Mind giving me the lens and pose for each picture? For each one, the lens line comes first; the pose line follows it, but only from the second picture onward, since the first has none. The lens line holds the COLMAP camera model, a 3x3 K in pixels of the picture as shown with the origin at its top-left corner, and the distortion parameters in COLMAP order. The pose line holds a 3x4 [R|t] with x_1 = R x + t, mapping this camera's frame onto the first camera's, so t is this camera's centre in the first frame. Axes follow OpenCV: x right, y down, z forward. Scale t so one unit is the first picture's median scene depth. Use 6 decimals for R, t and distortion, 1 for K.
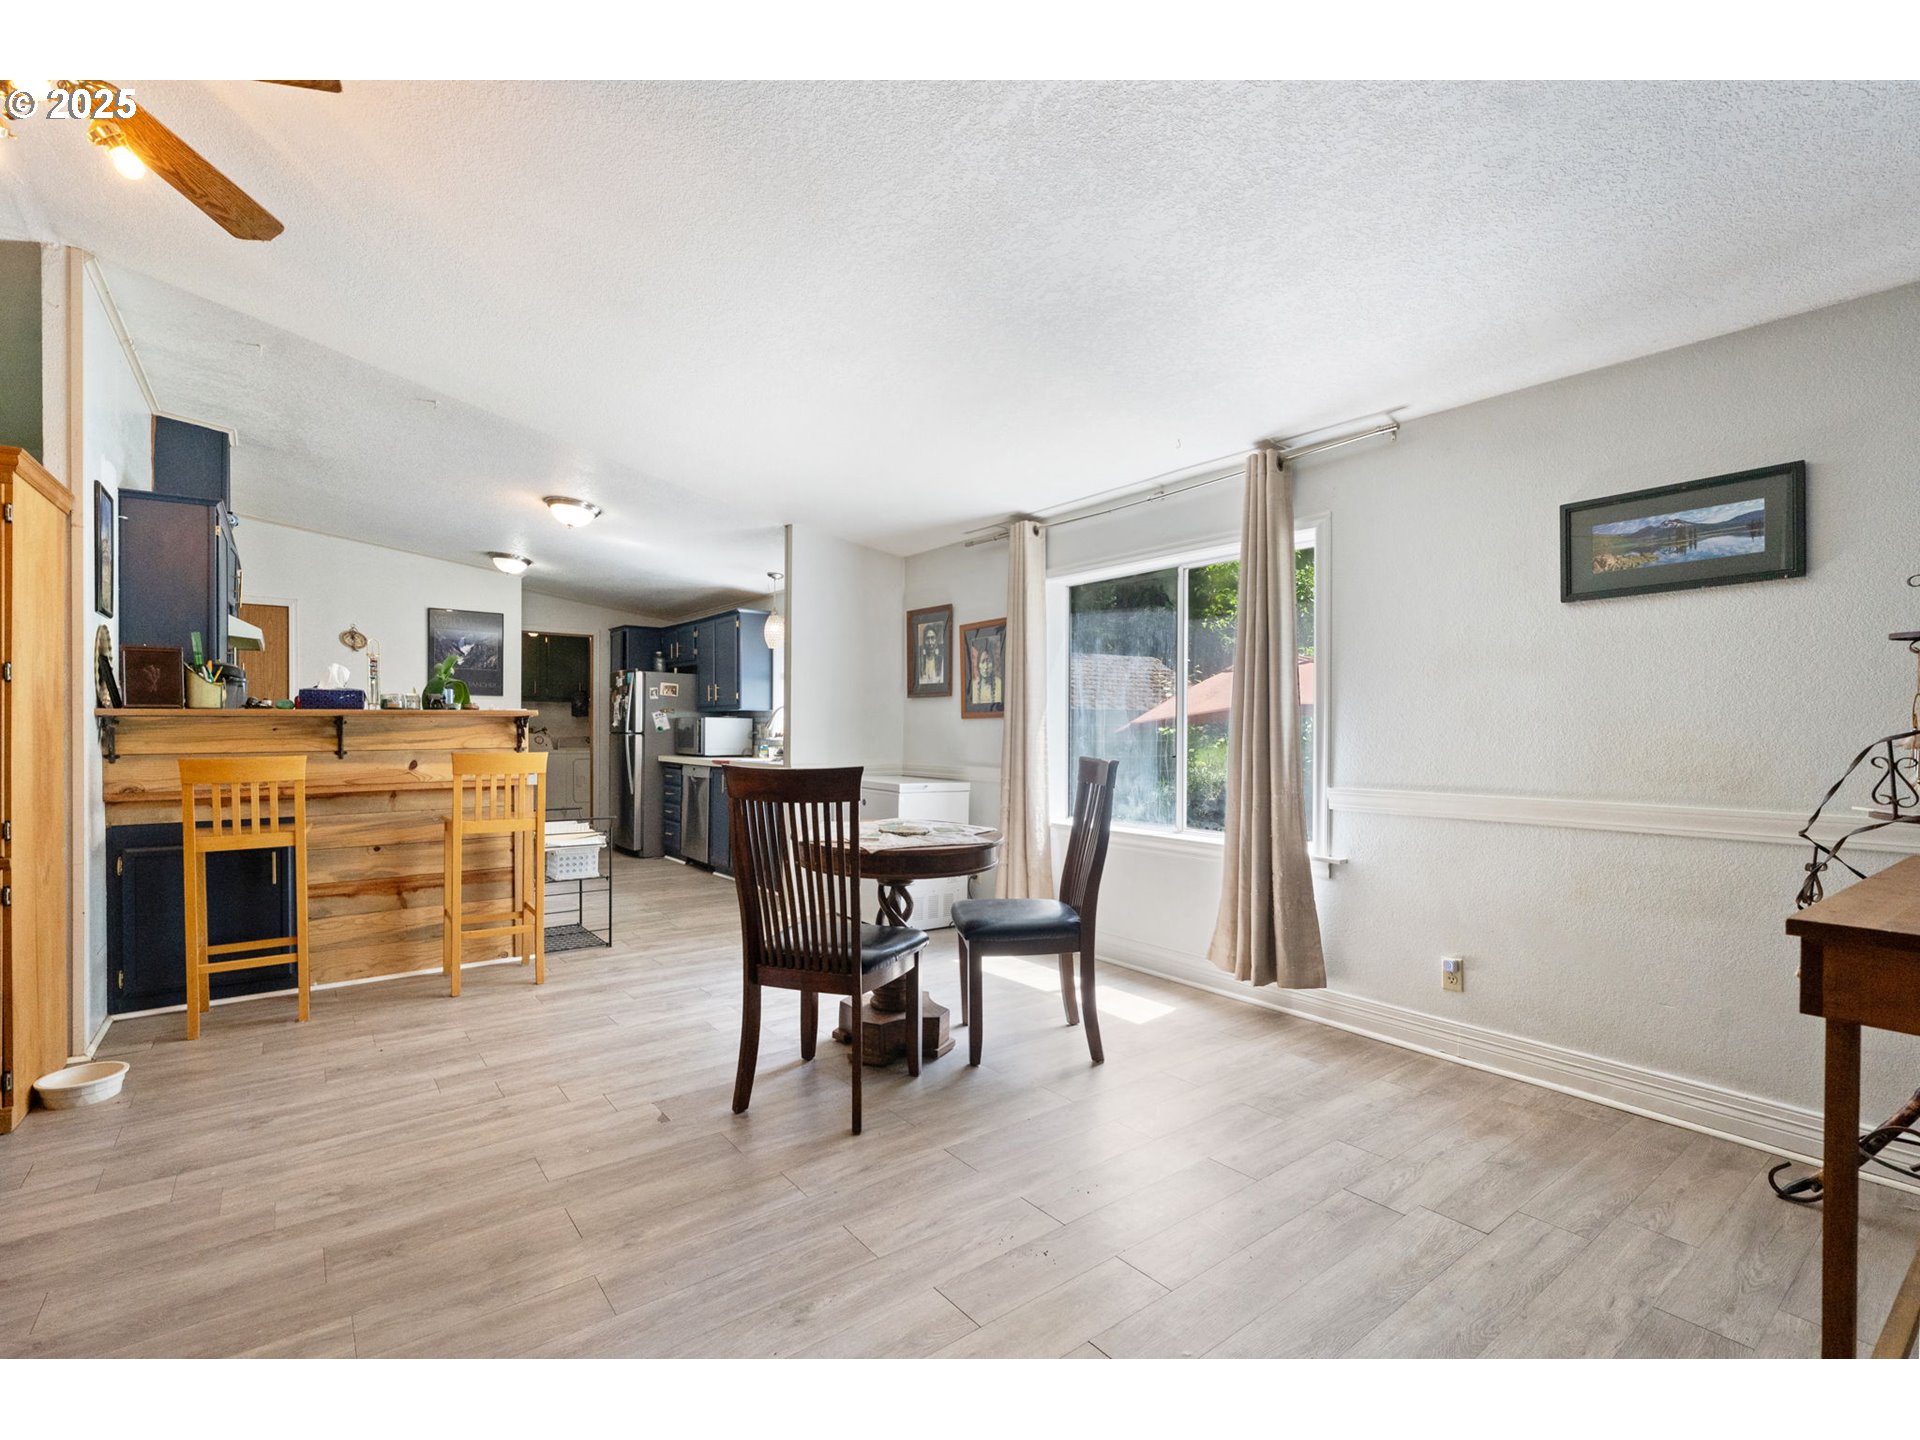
lens RADIAL K [[872.2, 0, 958.0], [0, 872.2, 727.1], [0, 0, 1]] dist [0.004531, 0.000271]
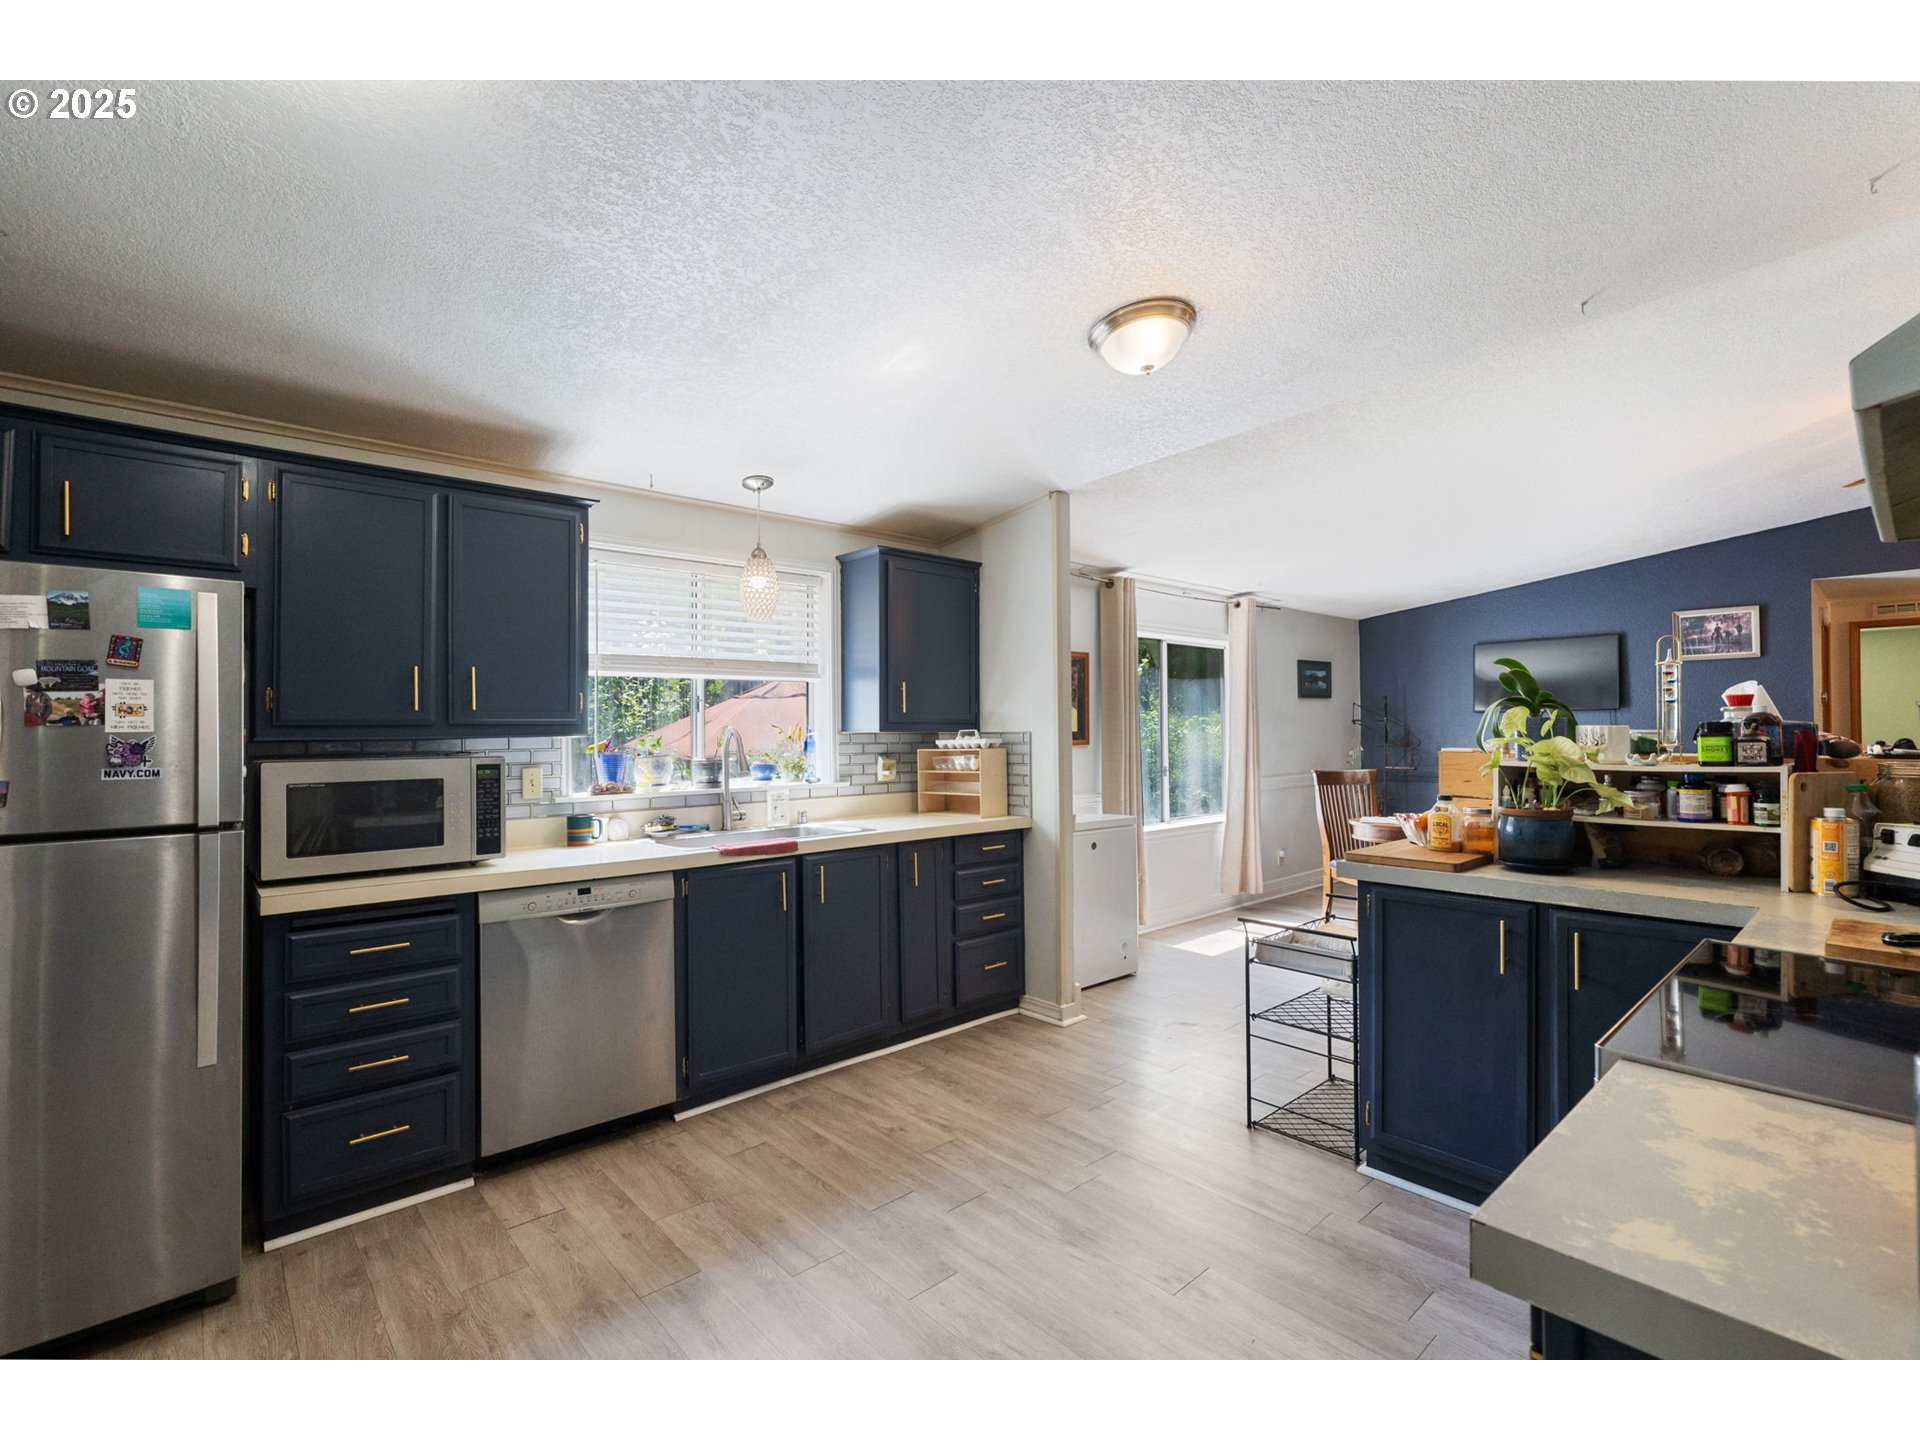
lens RADIAL K [[872.2, 0, 950.2], [0, 872.2, 722.1], [0, 0, 1]] dist [0.004531, 0.000271]
pose [[-0.066770, 0.010402, 0.997714, -0.703524], [0.007663, 0.999922, -0.009913, -0.021769], [-0.997739, 0.006984, -0.066844, 0.870146]]
